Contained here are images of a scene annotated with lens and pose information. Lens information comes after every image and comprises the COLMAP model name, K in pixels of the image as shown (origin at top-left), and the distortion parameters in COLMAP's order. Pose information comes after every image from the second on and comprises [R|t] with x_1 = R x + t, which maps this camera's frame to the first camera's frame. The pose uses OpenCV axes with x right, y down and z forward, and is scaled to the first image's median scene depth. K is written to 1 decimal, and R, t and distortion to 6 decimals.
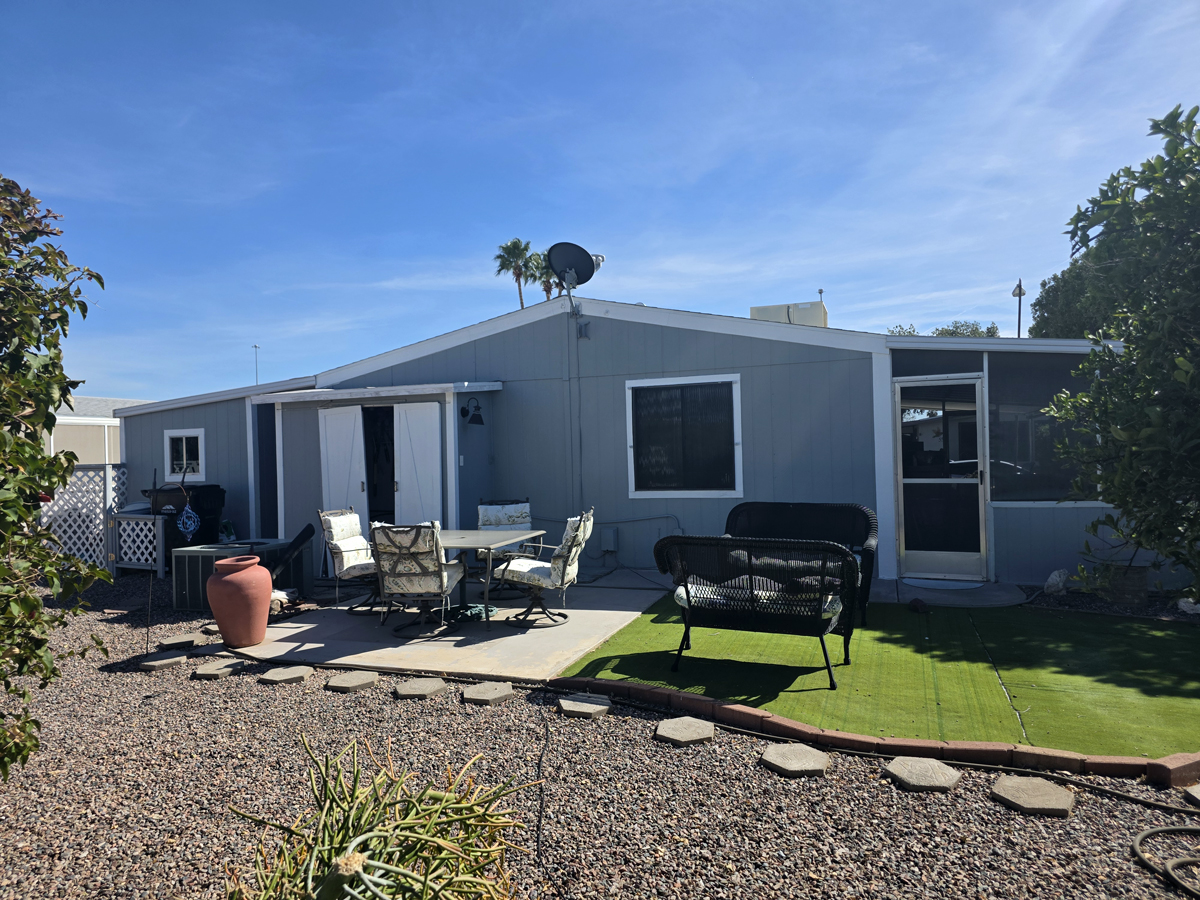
lens RADIAL K [[802.4, 0, 598.4], [0, 802.4, 461.4], [0, 0, 1]] dist [0.117891, -0.137417]
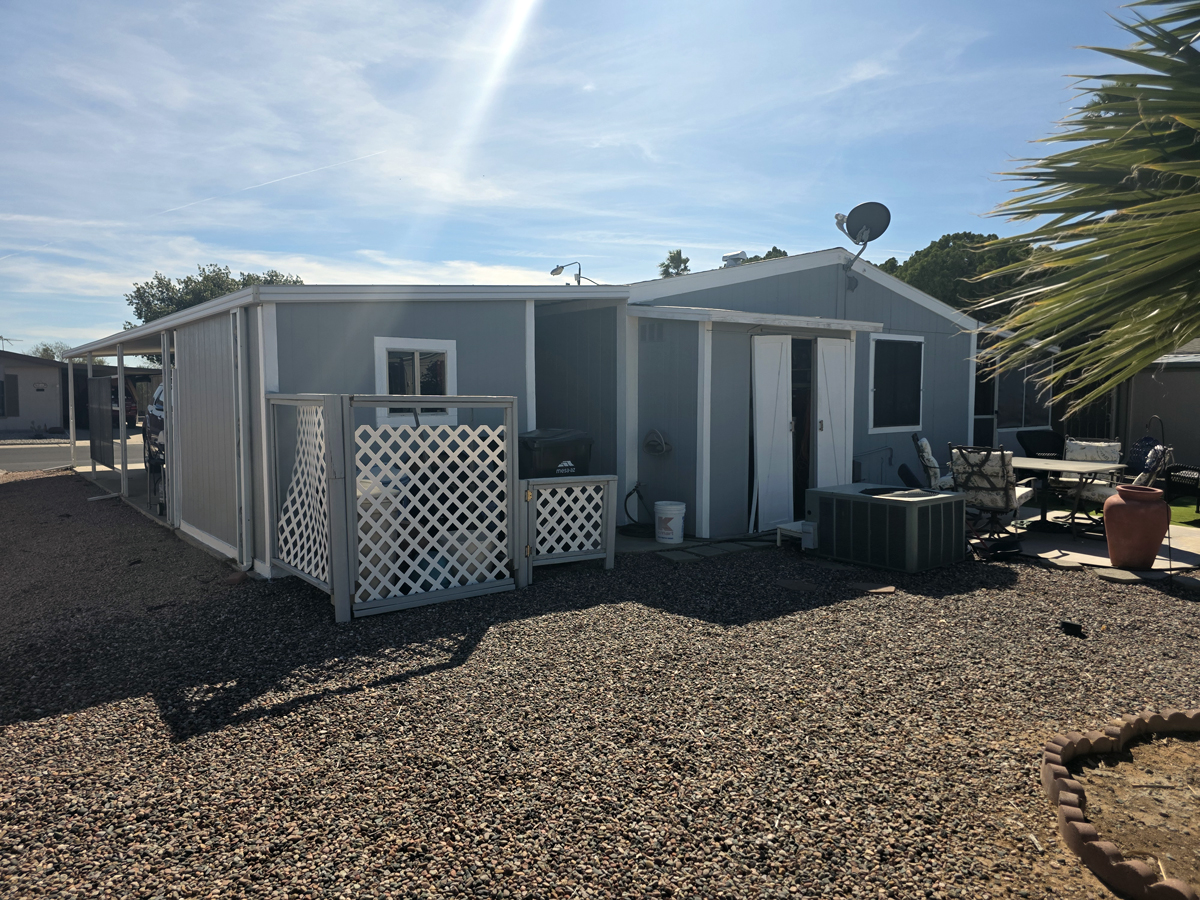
lens RADIAL K [[802.4, 0, 598.4], [0, 802.4, 461.4], [0, 0, 1]] dist [0.117891, -0.137417]
pose [[0.508931, -0.048006, 0.859468, -1.189668], [-0.005609, 0.998238, 0.059078, 0.018148], [-0.860789, -0.034888, 0.507765, 0.736153]]
